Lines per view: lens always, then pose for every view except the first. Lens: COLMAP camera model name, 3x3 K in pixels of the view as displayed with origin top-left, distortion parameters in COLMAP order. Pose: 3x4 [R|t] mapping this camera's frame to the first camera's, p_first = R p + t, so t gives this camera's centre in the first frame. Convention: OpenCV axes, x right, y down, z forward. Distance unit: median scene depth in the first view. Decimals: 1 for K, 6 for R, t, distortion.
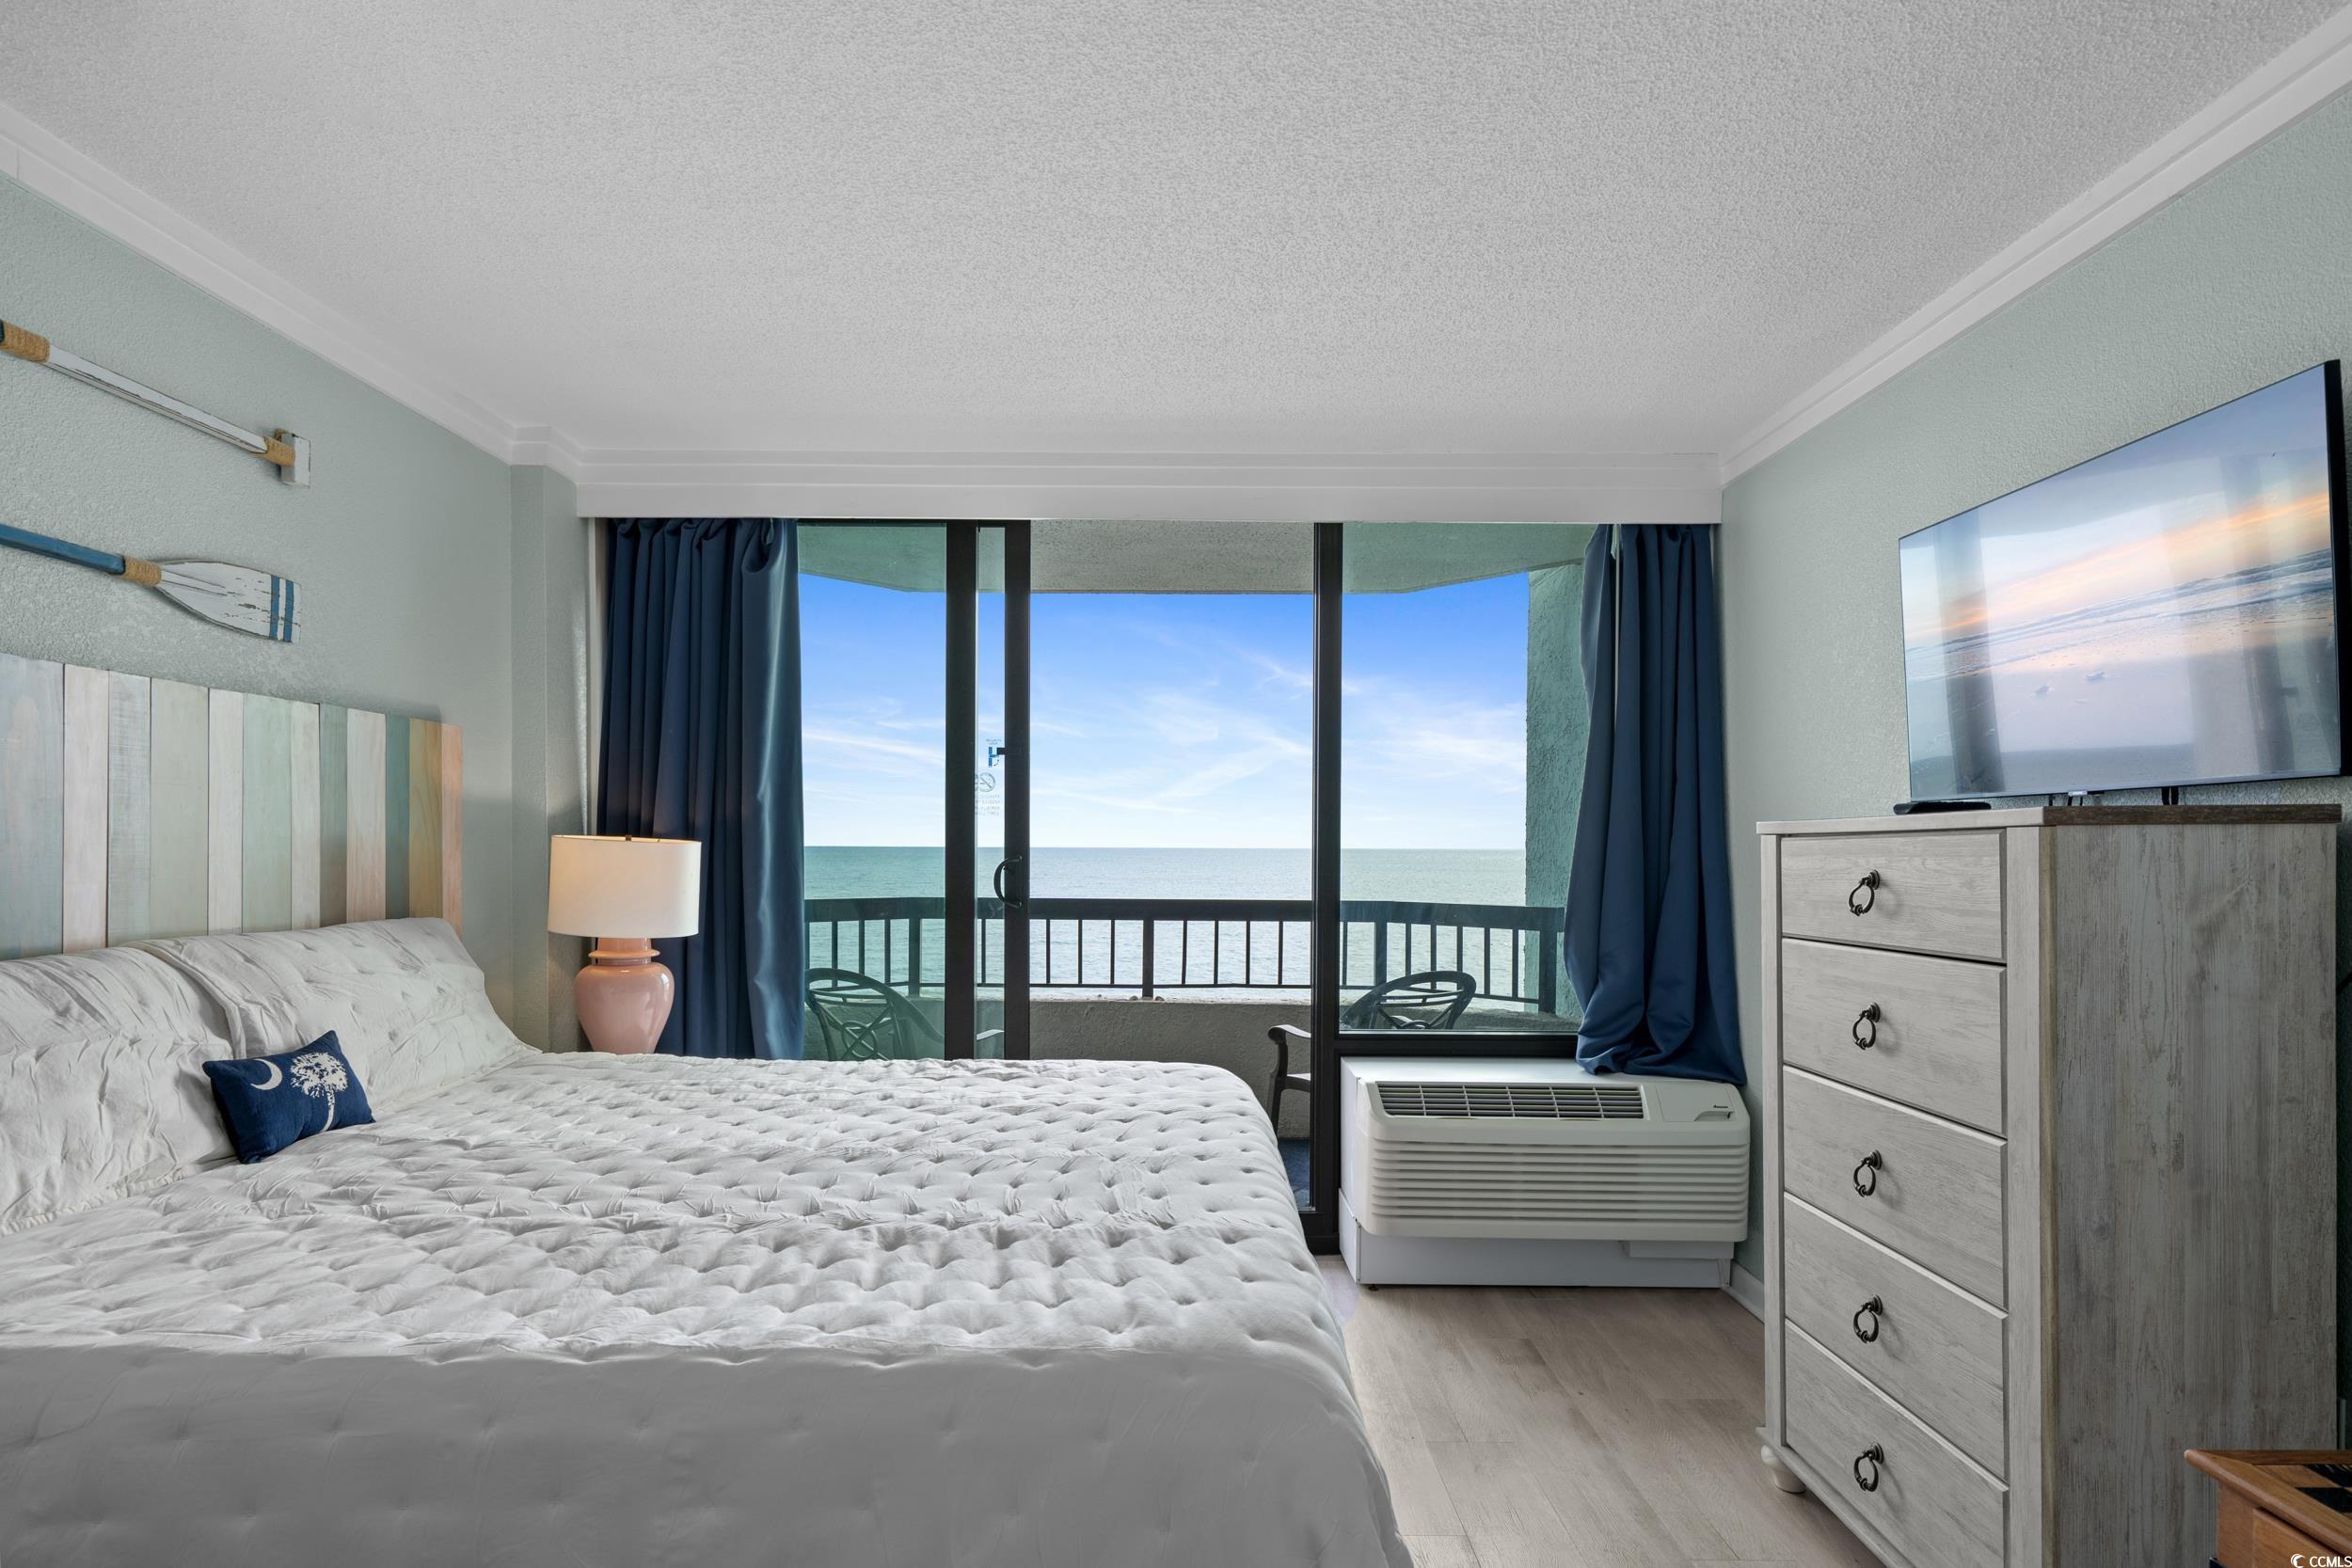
lens RADIAL K [[1280.6, 0, 1172.1], [0, 1280.6, 859.6], [0, 0, 1]] dist [0.004946, 0.000339]
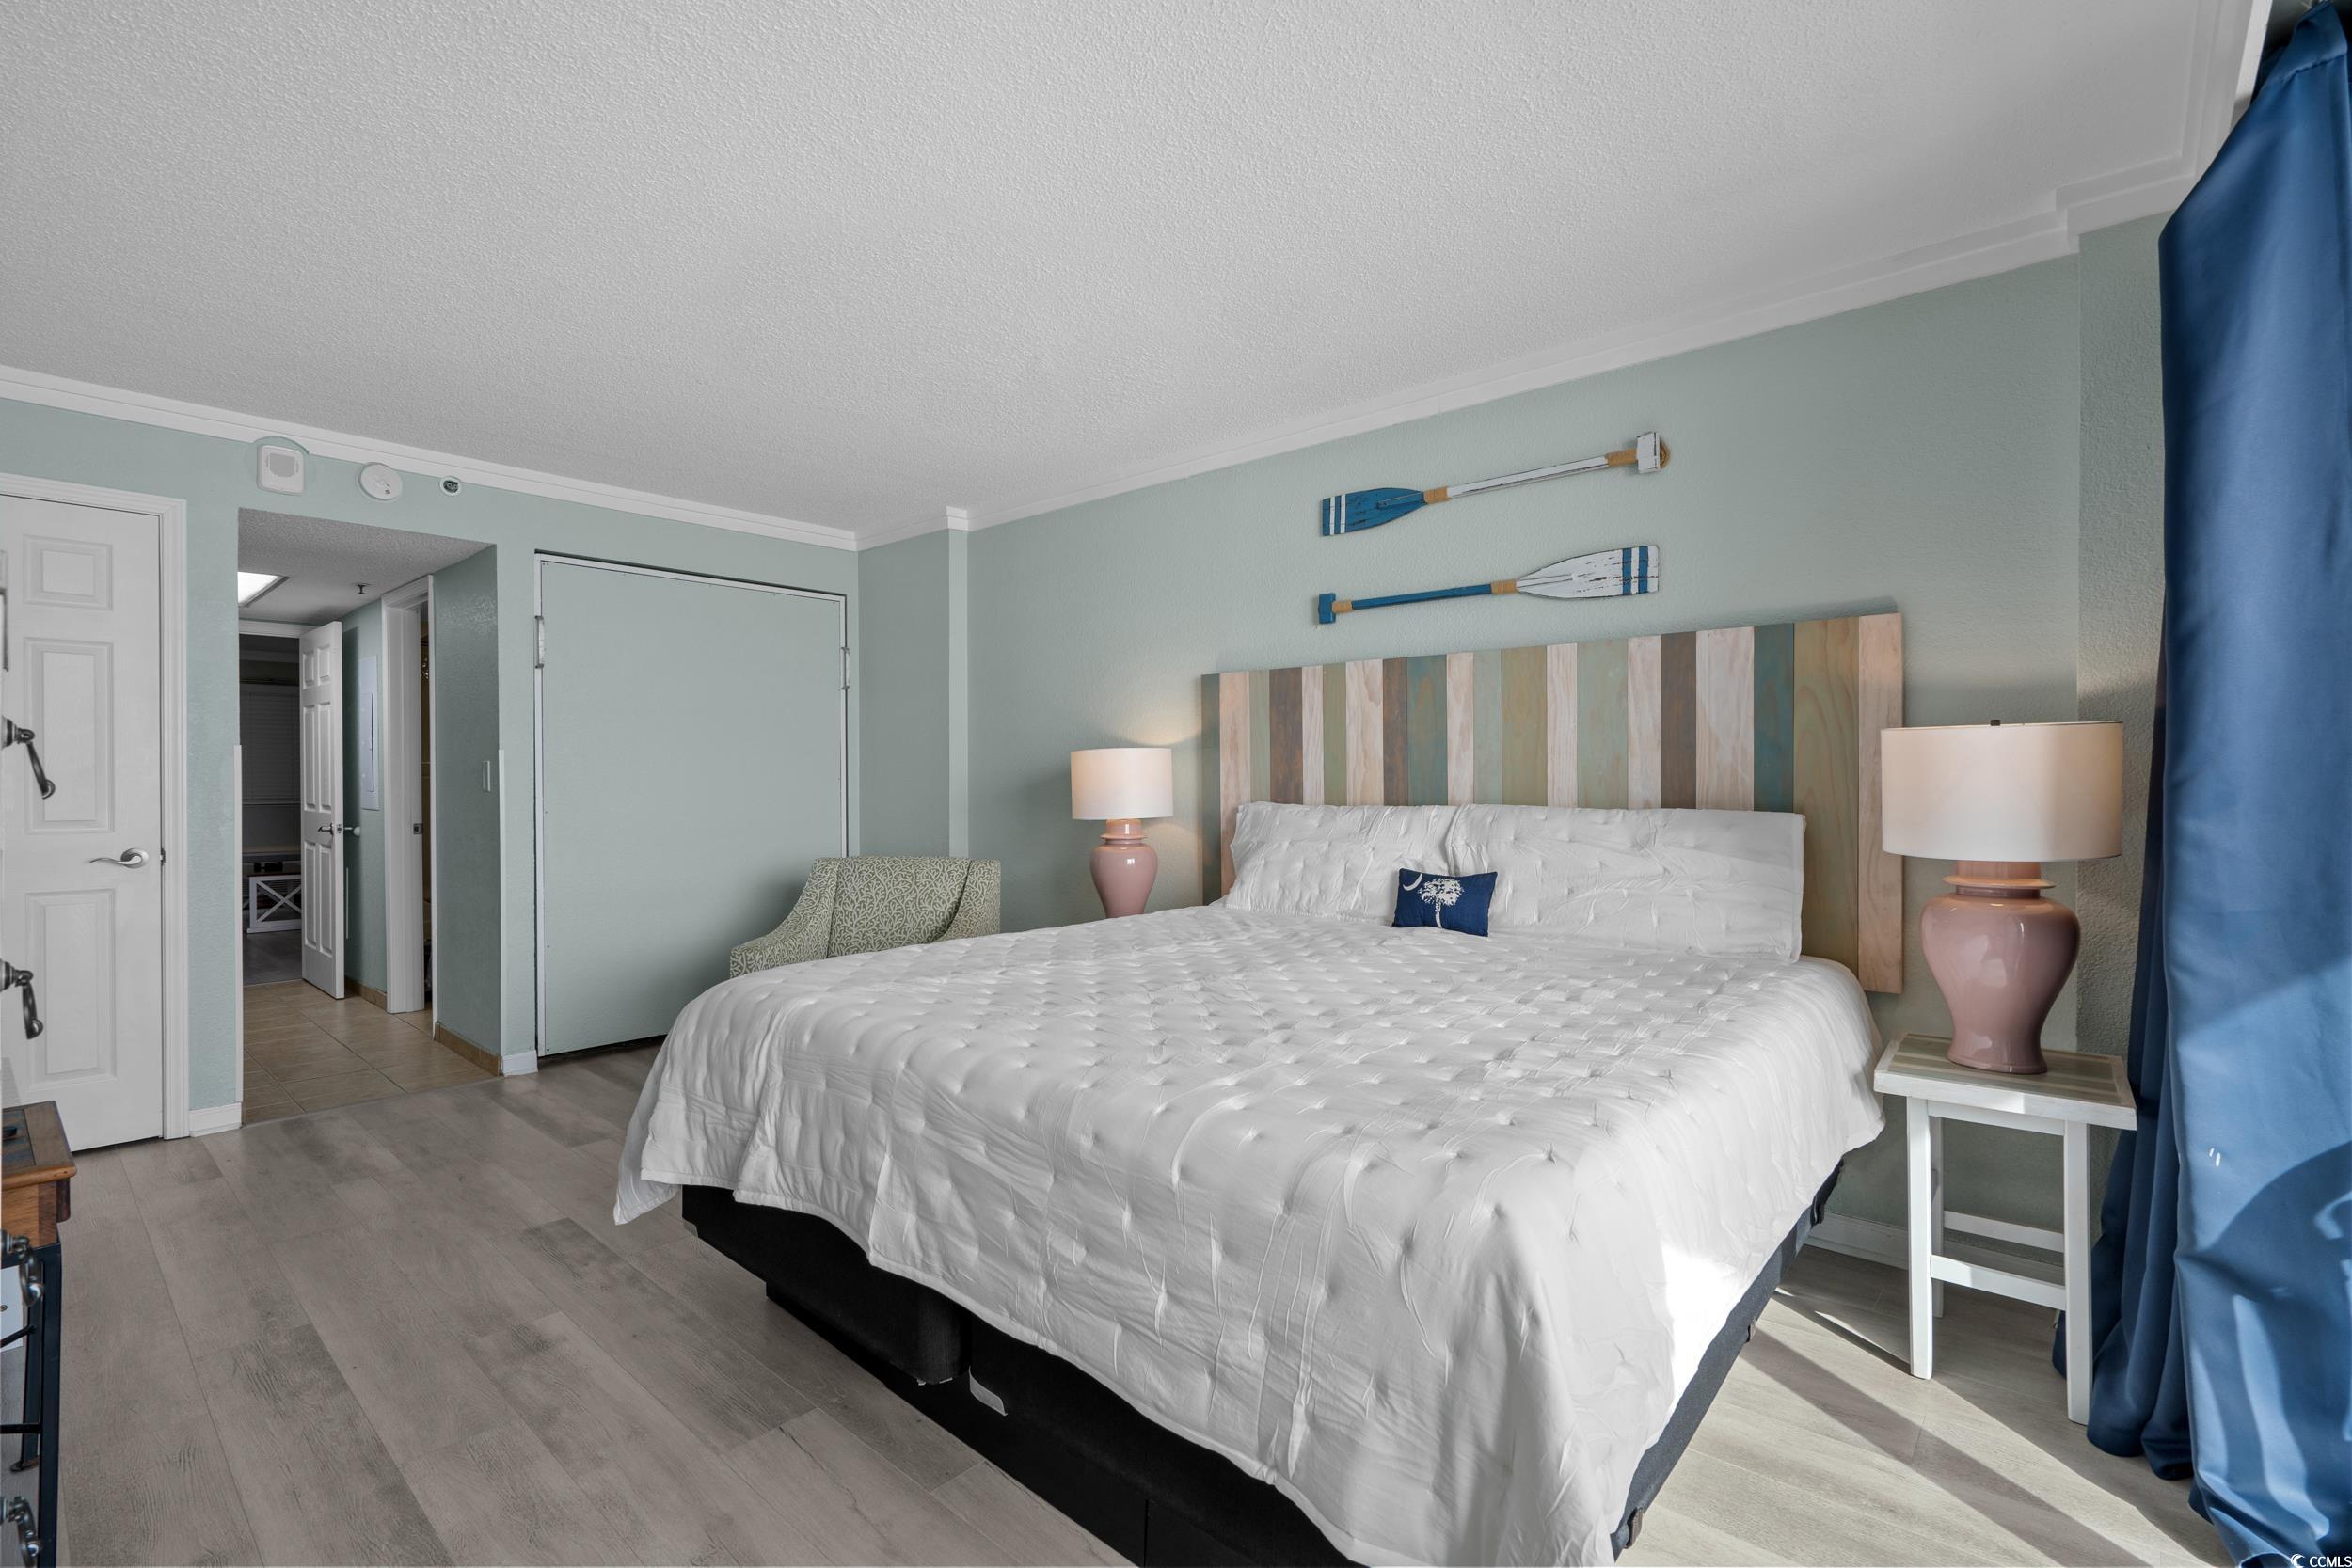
lens RADIAL K [[1044.9, 0, 1170.3], [0, 1044.9, 781.9], [0, 0, 1]] dist [-0.013309, 0.000282]
pose [[-0.664221, -0.000649, -0.747536, 0.409691], [-0.010805, 0.999903, 0.008733, 0.019851], [0.747458, 0.013877, -0.664164, 1.263450]]
